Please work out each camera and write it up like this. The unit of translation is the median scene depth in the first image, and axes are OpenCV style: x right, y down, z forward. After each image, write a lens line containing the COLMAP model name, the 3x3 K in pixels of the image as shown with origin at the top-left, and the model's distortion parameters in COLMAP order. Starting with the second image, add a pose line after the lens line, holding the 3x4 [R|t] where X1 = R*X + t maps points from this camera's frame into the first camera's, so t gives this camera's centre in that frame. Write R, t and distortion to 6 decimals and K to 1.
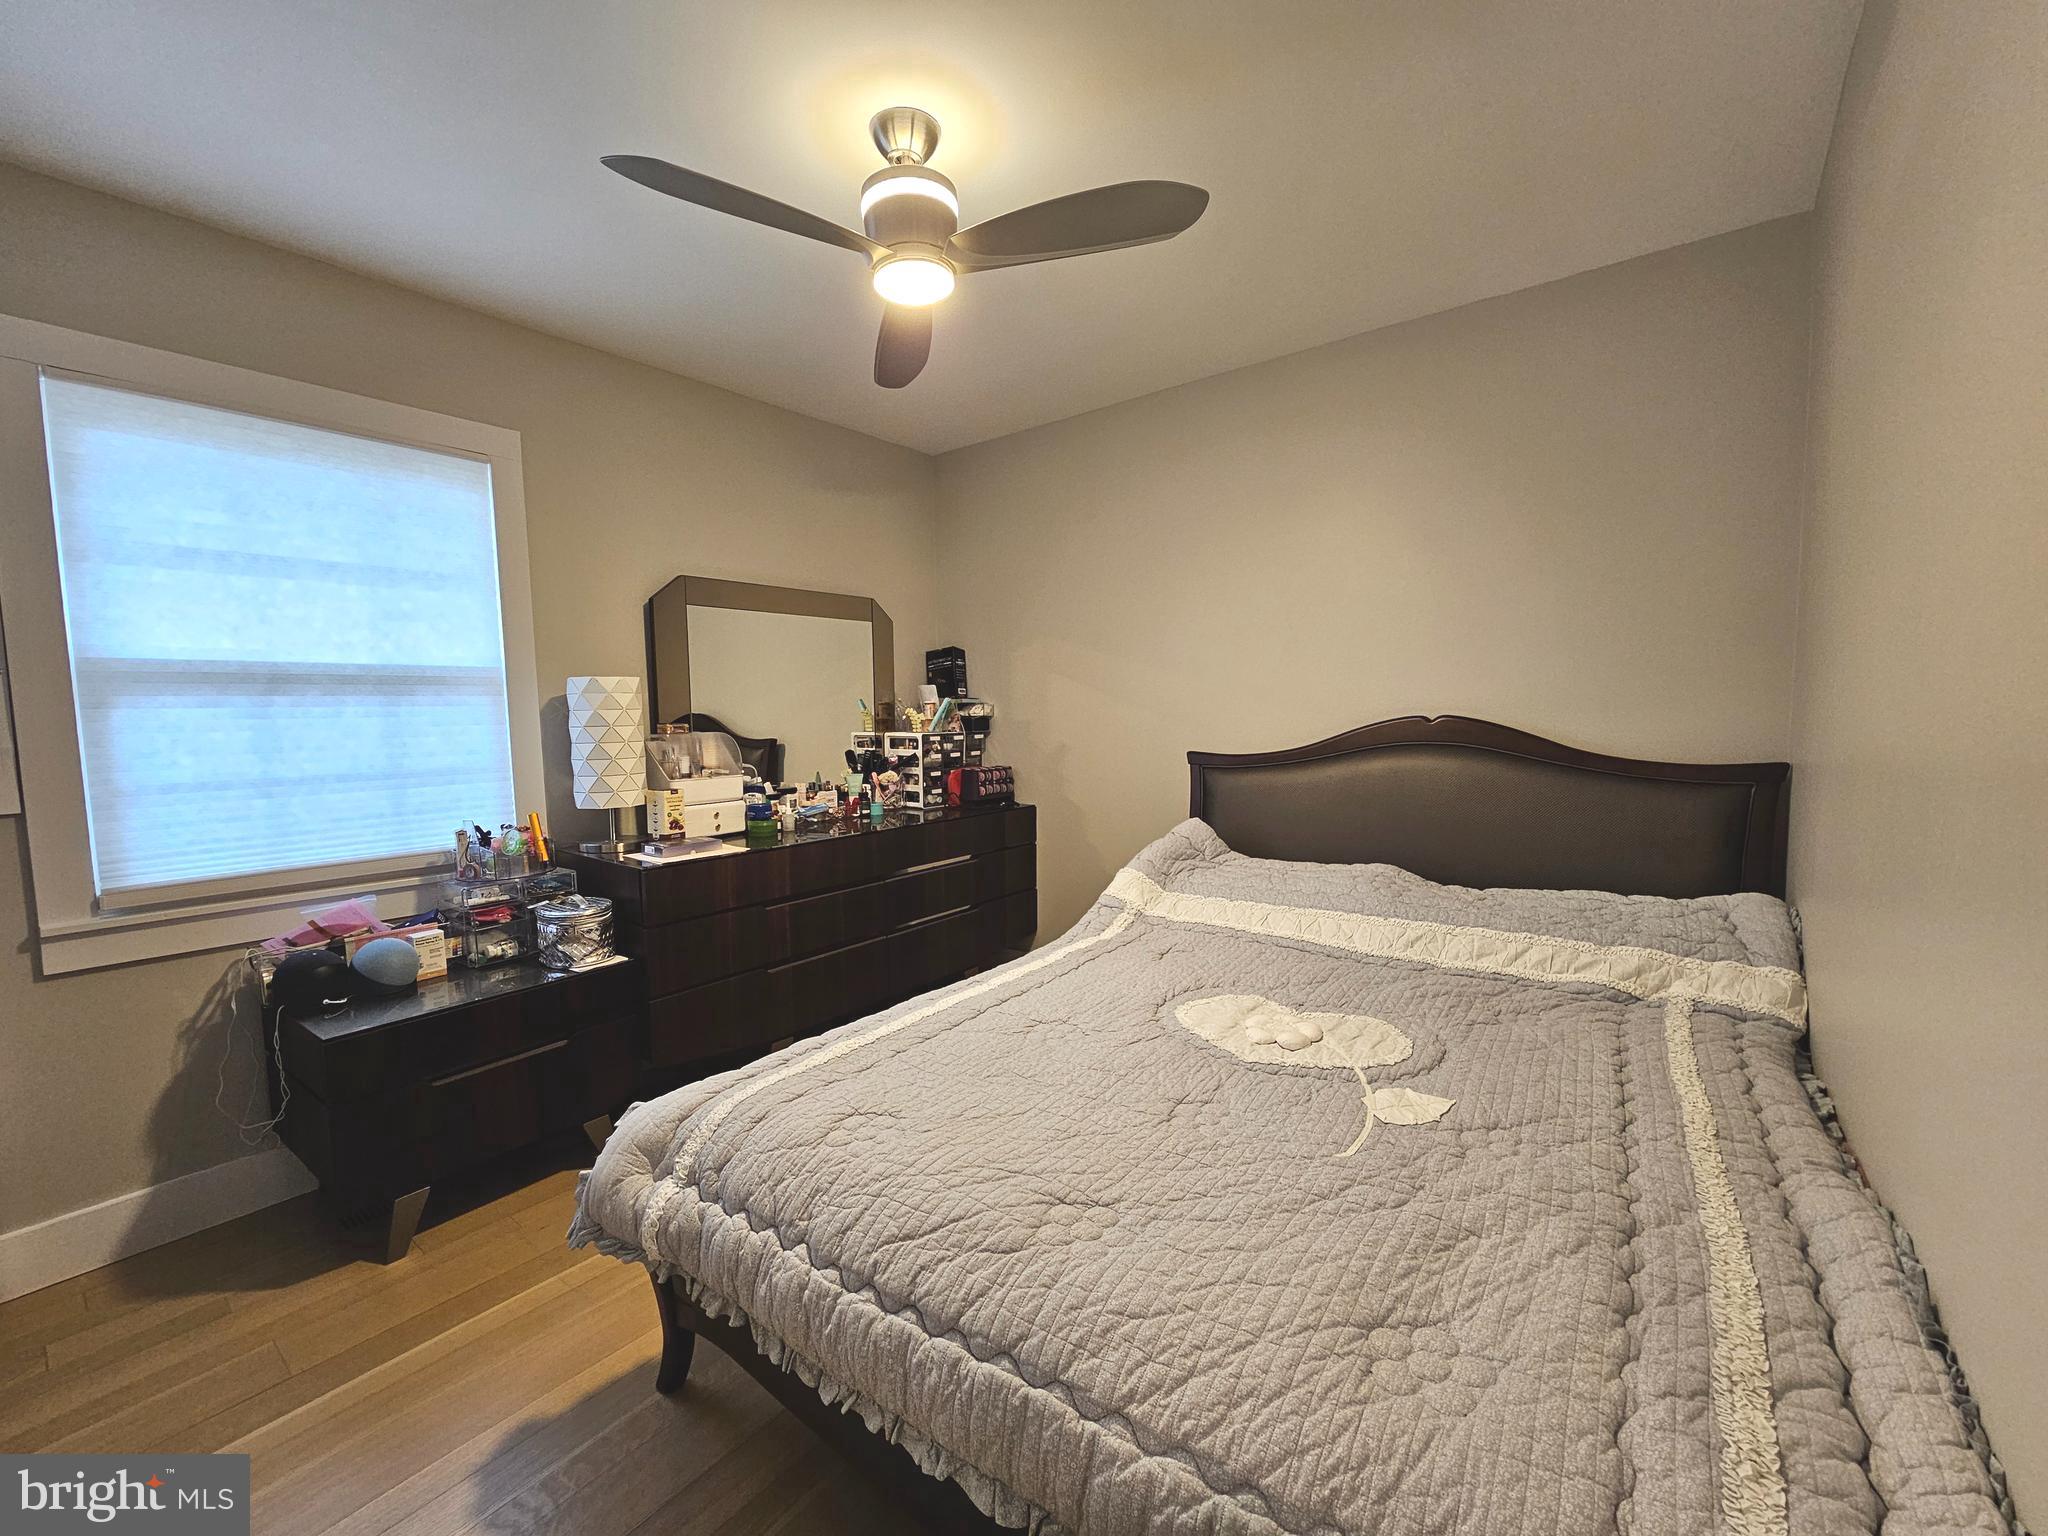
lens RADIAL K [[836.5, 0, 1020.9], [0, 836.5, 773.1], [0, 0, 1]] dist [-0.003115, 0.000790]
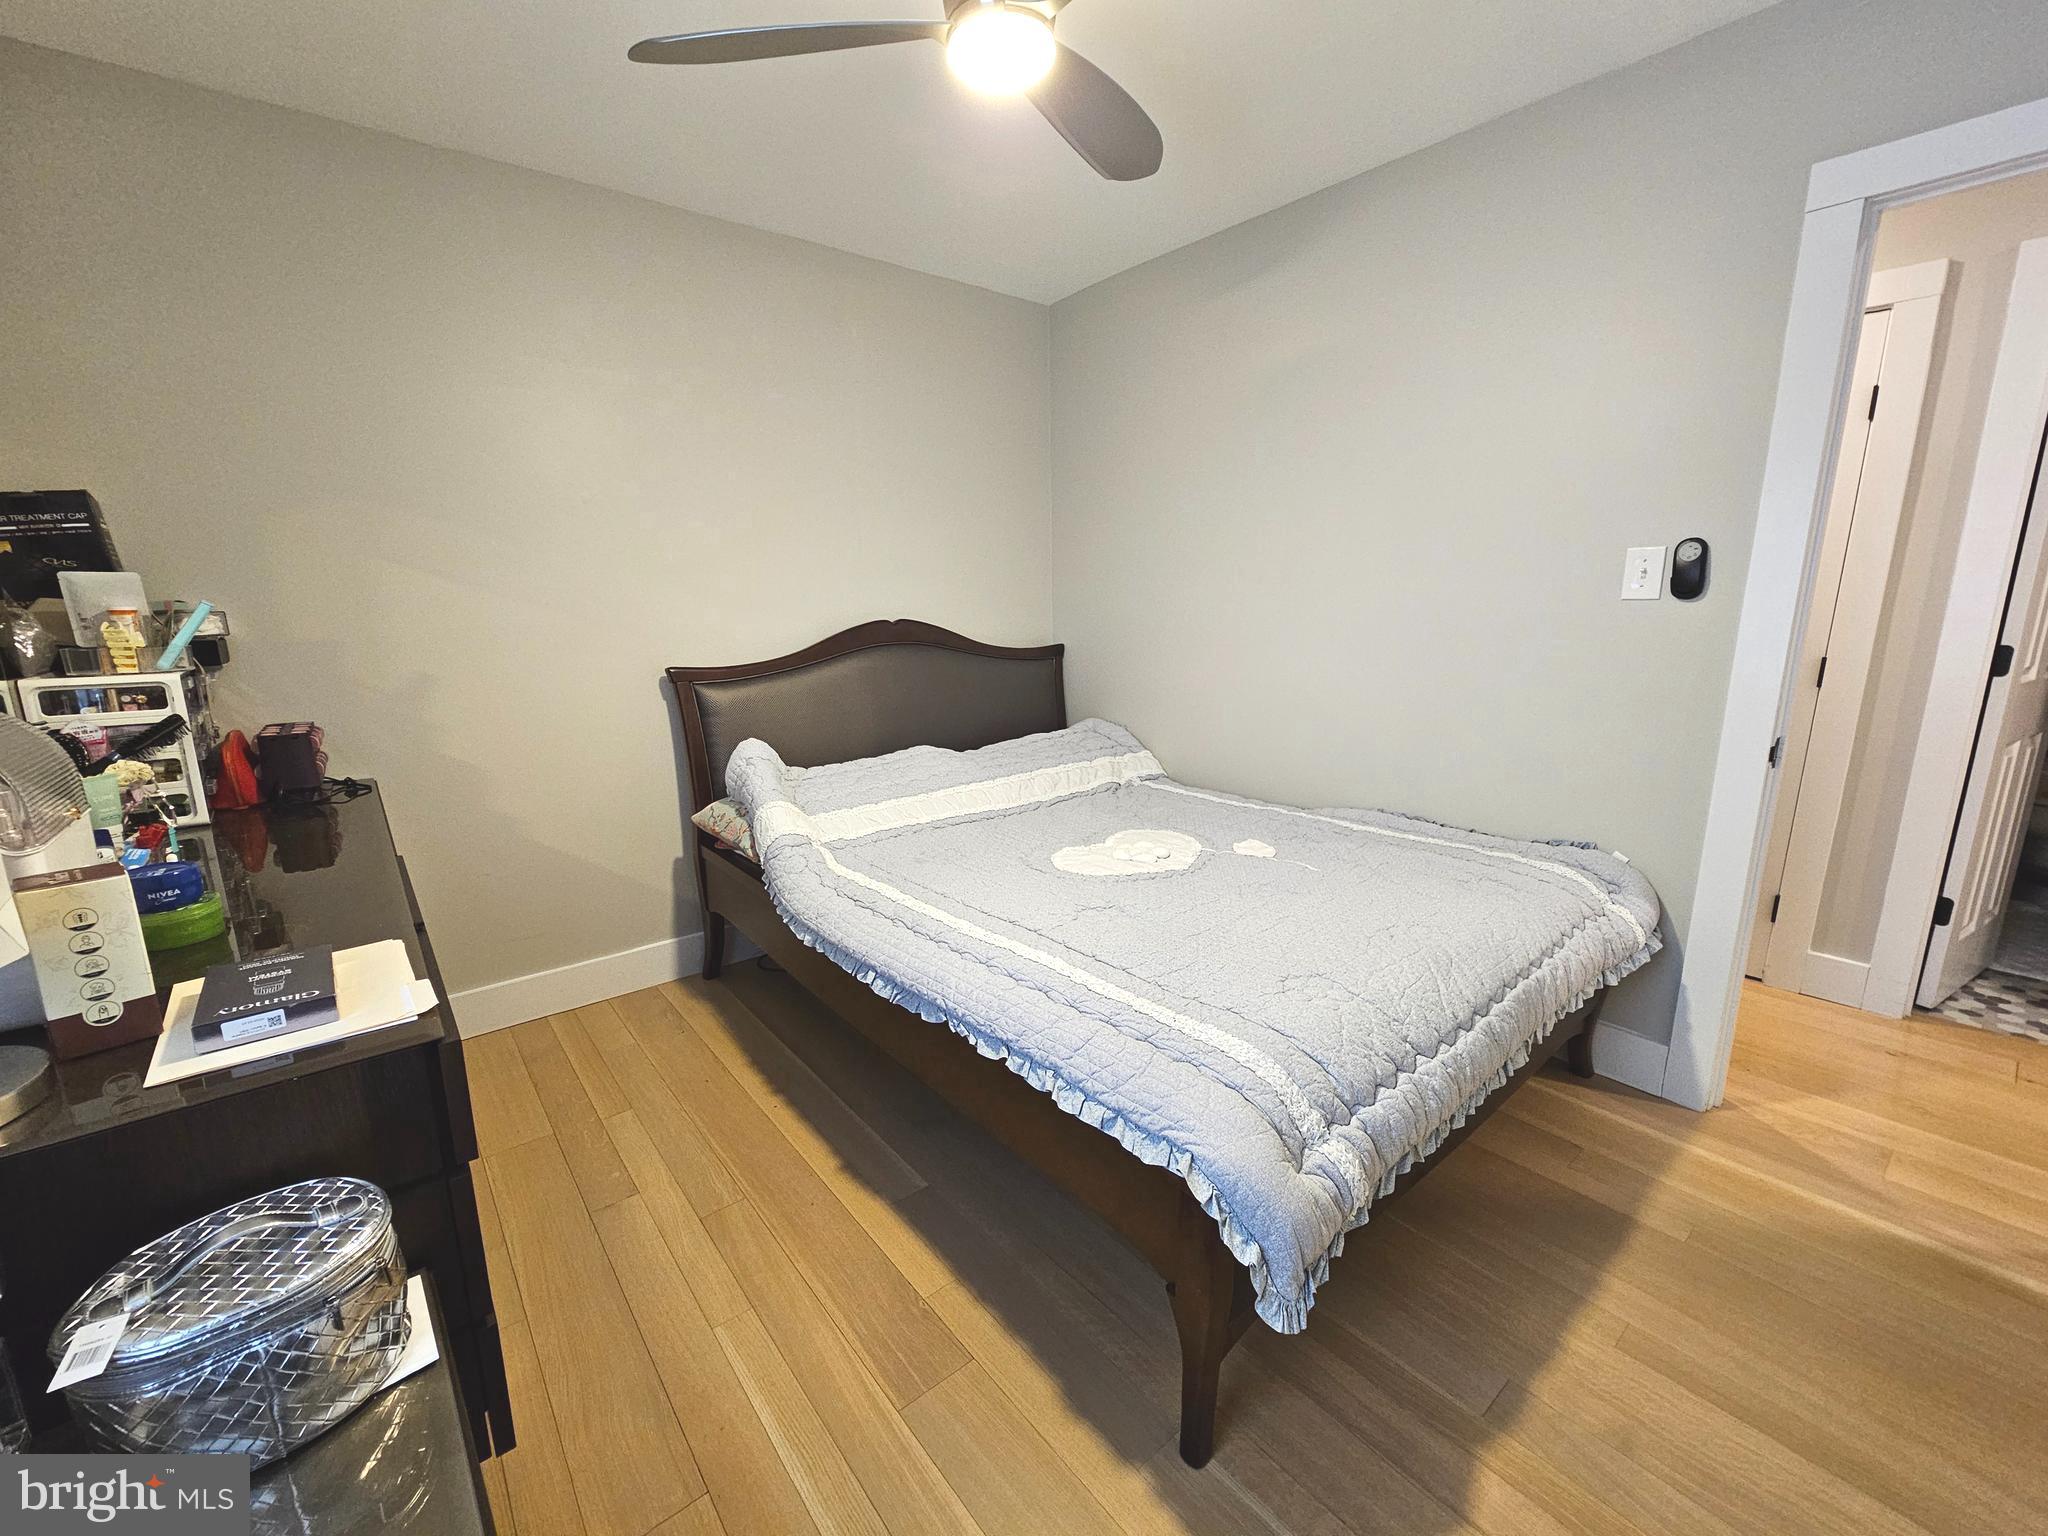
lens RADIAL K [[836.5, 0, 1022.5], [0, 836.5, 769.0], [0, 0, 1]] dist [-0.003115, 0.000790]
pose [[0.223167, -0.185177, 0.957030, -0.994049], [0.080576, 0.981935, 0.171206, -0.074671], [-0.971444, 0.038906, 0.234056, 0.839222]]
